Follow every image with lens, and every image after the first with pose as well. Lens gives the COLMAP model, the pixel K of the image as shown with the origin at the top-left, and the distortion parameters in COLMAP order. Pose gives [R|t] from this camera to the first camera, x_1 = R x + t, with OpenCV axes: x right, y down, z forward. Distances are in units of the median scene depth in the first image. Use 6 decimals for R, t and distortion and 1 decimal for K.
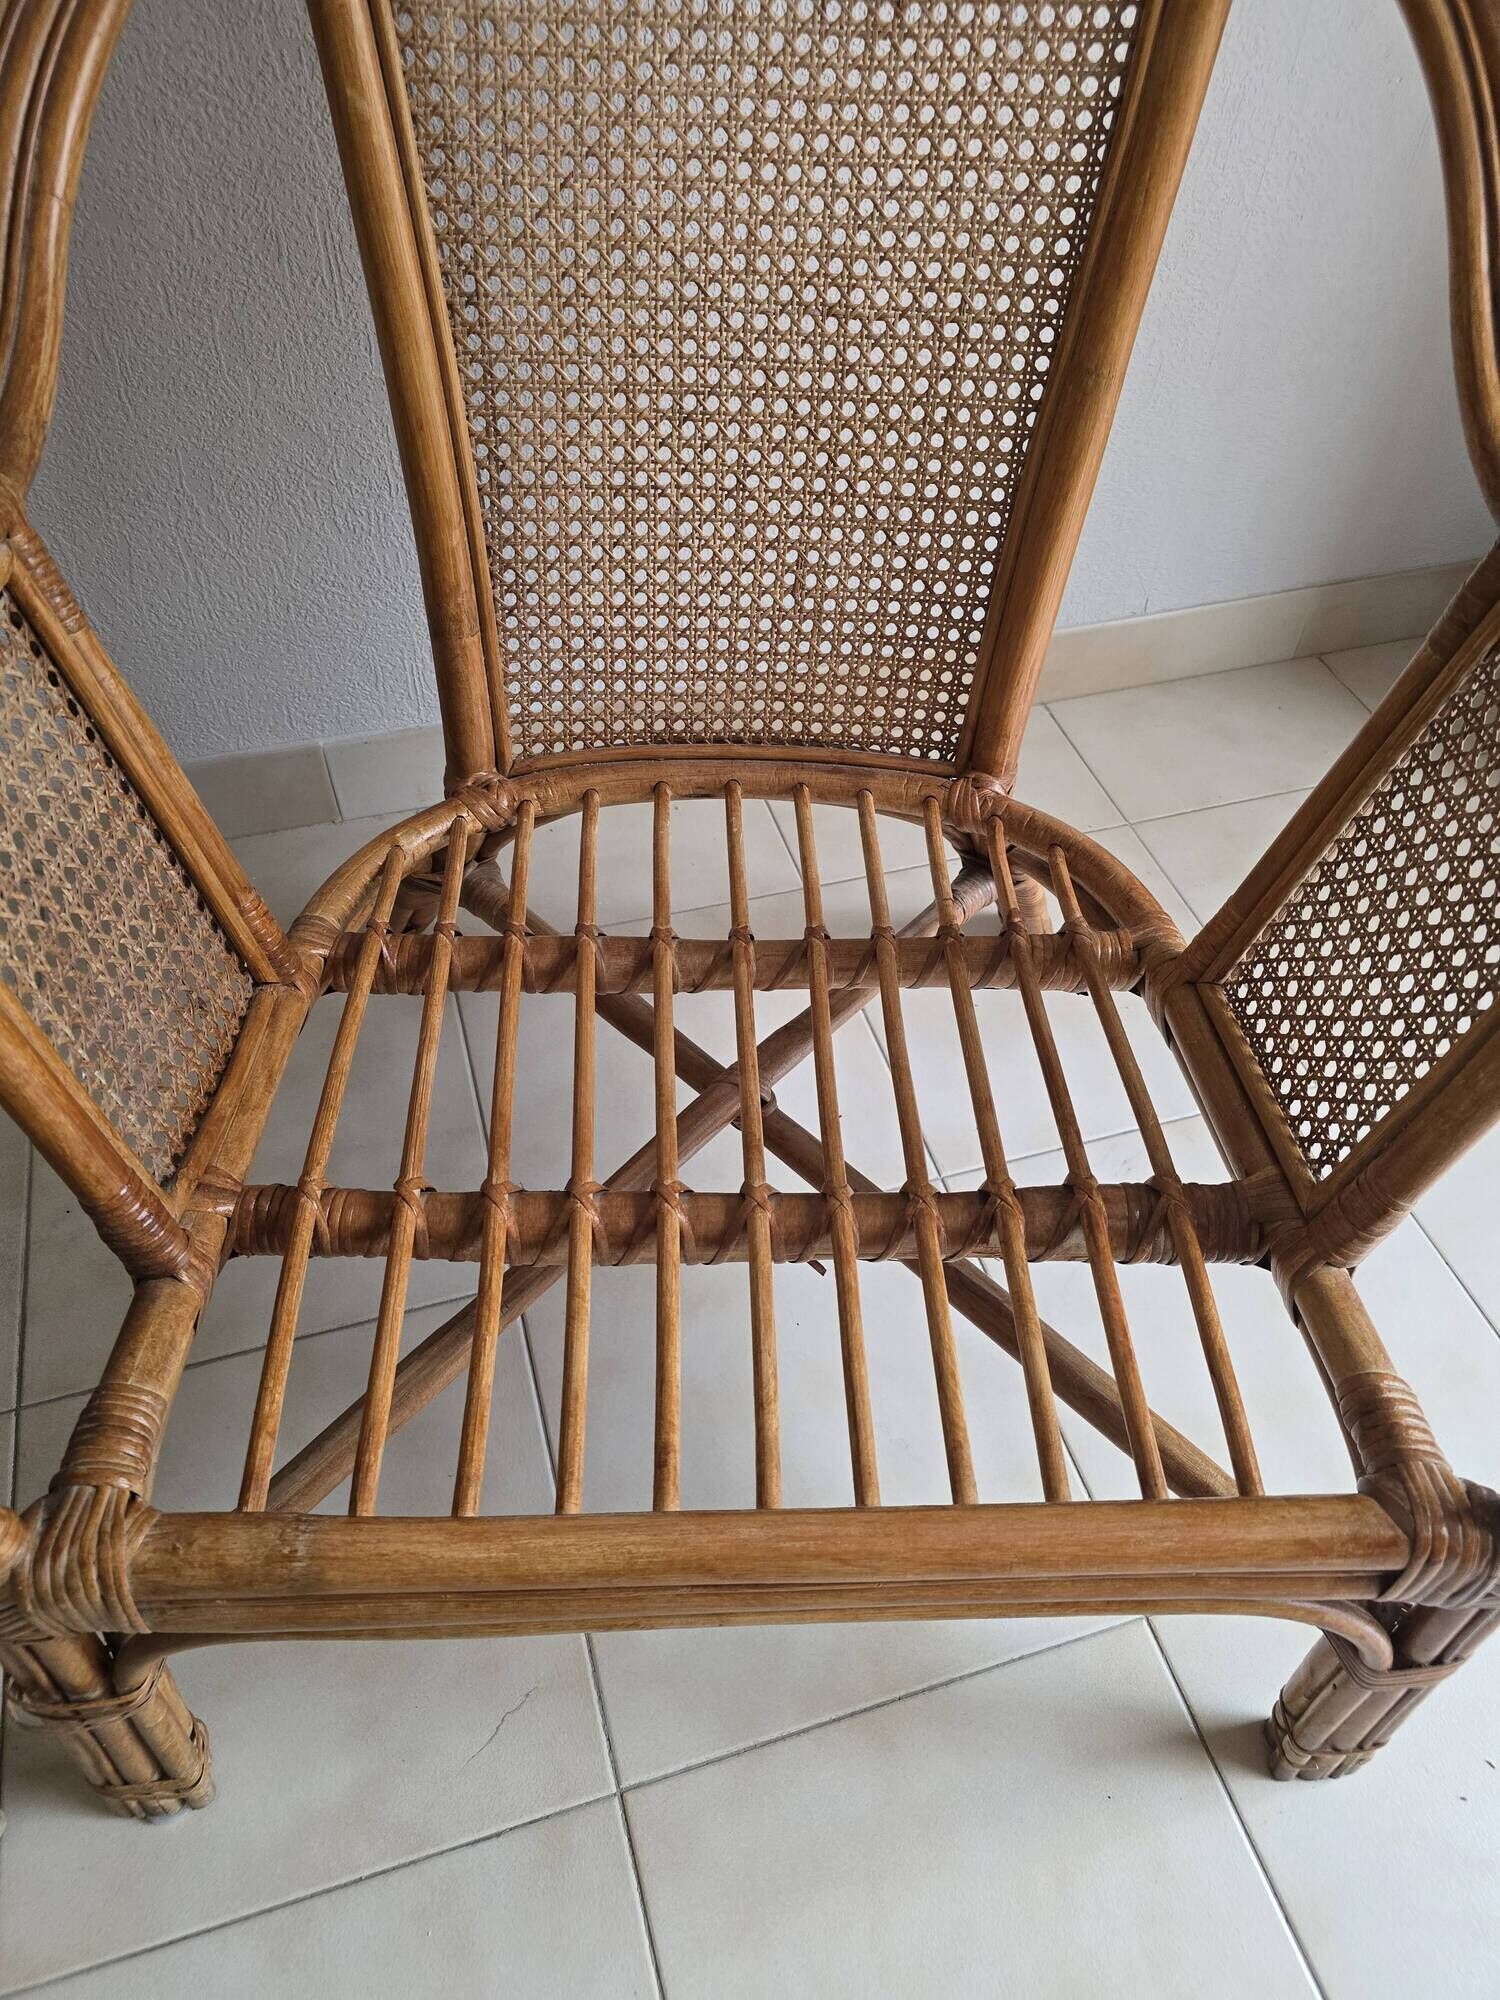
lens RADIAL K [[1338.2, 0, 751.0], [0, 1338.2, 1000.7], [0, 0, 1]] dist [0.039849, -0.038744]
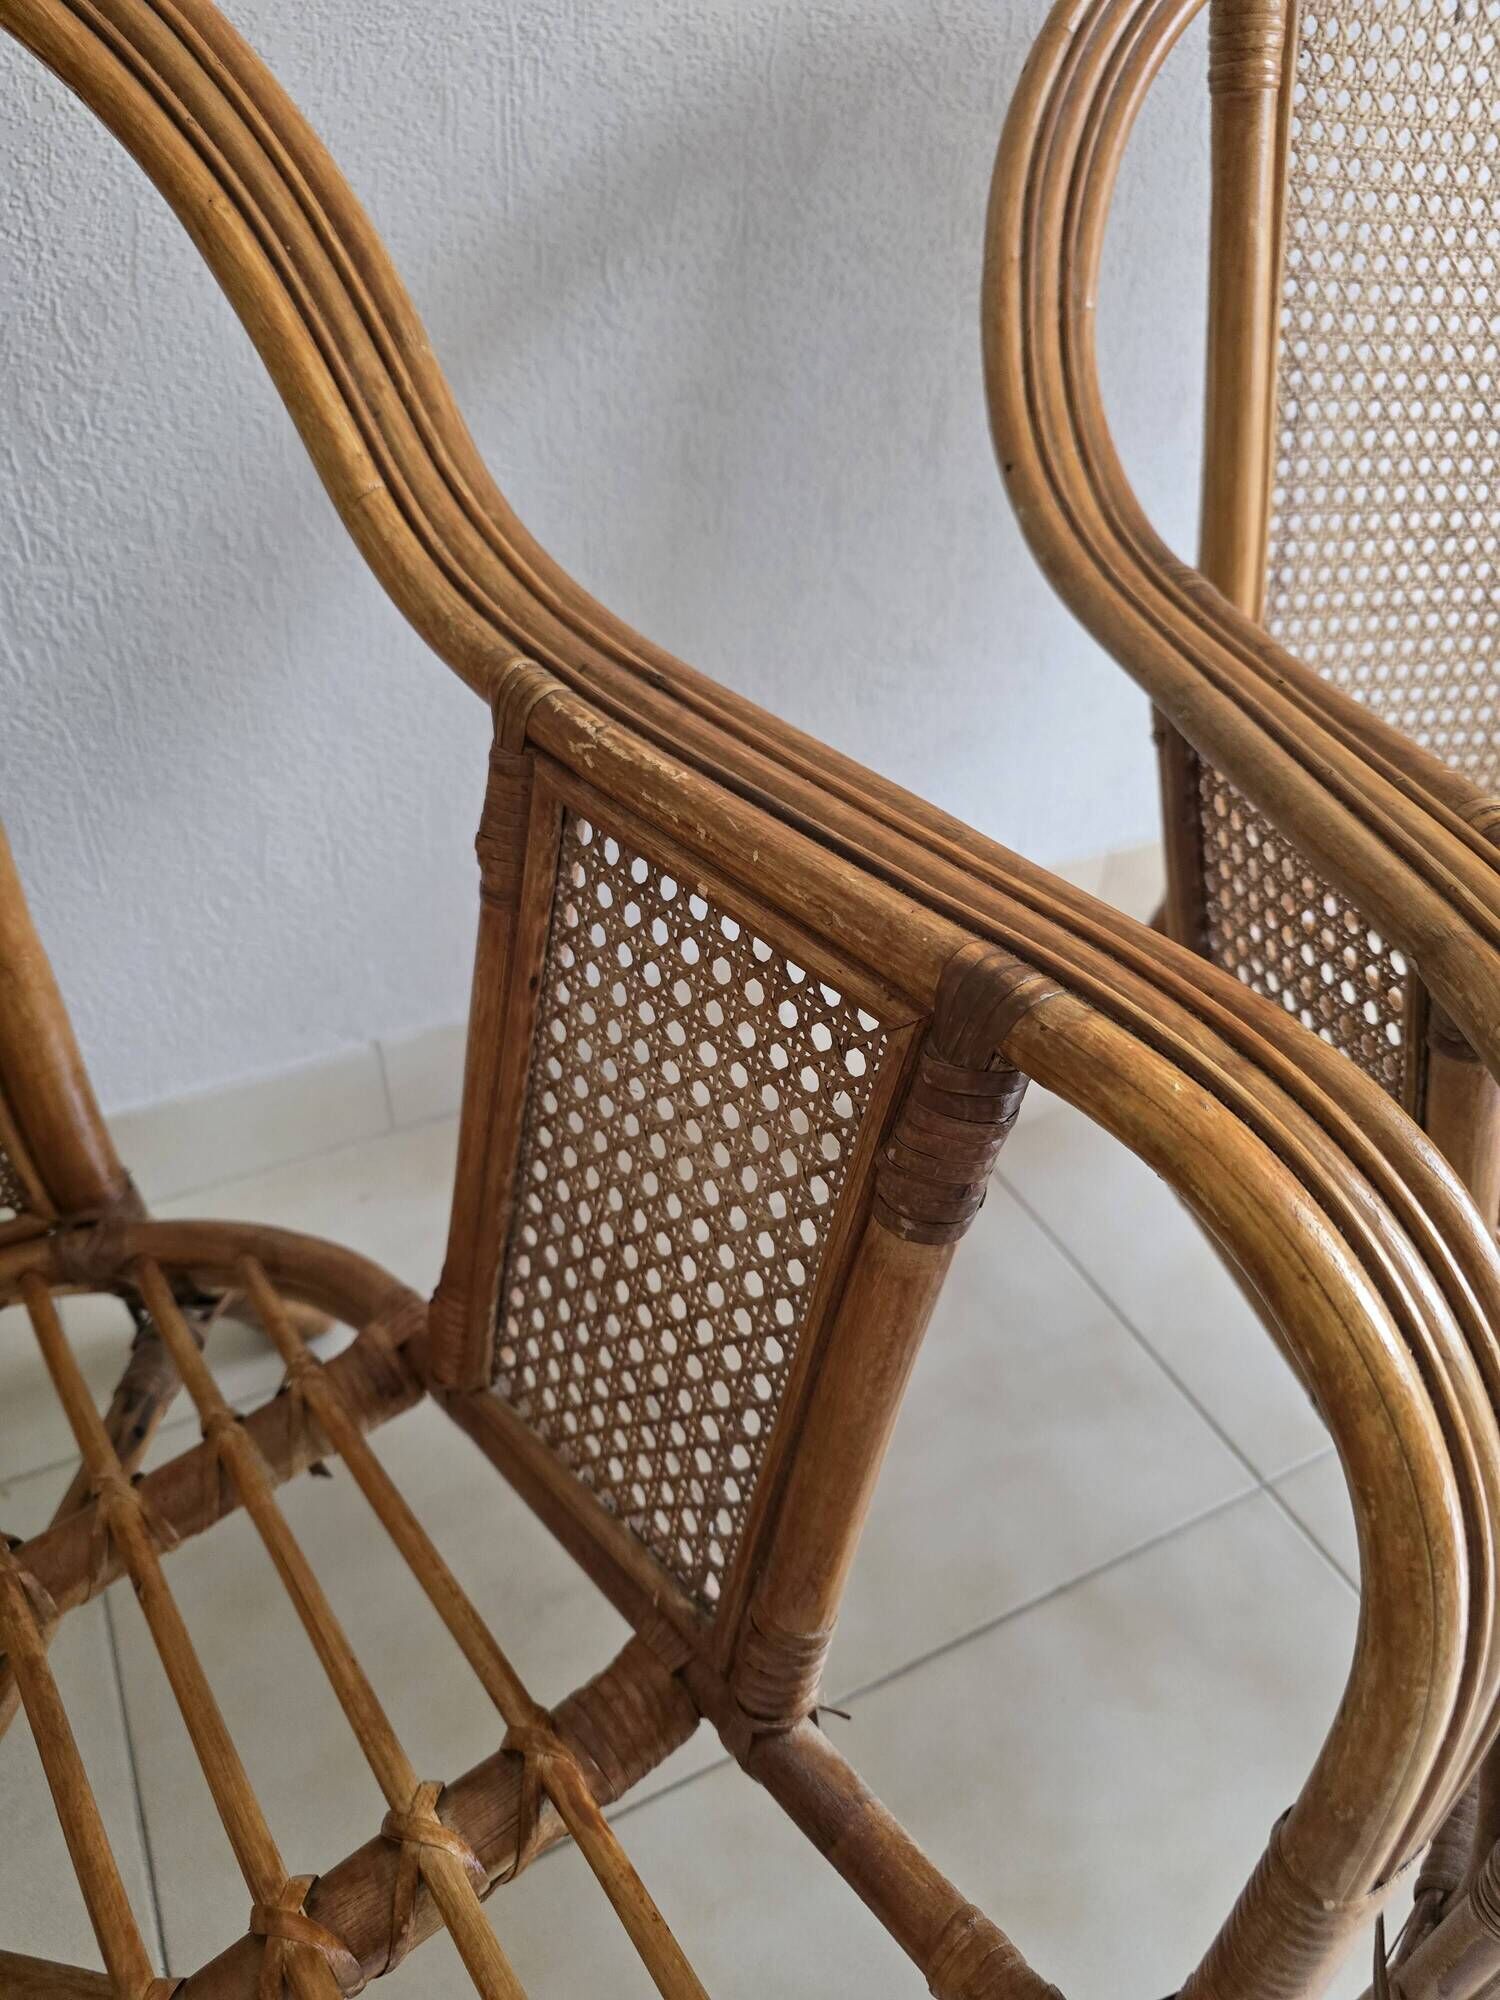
lens RADIAL K [[1338.2, 0, 745.9], [0, 1338.2, 999.4], [0, 0, 1]] dist [0.039849, -0.038744]
pose [[0.984771, -0.095814, 0.145073, -0.759559], [0.118975, 0.979844, -0.160469, 0.001403], [-0.126774, 0.175285, 0.976321, 0.158333]]
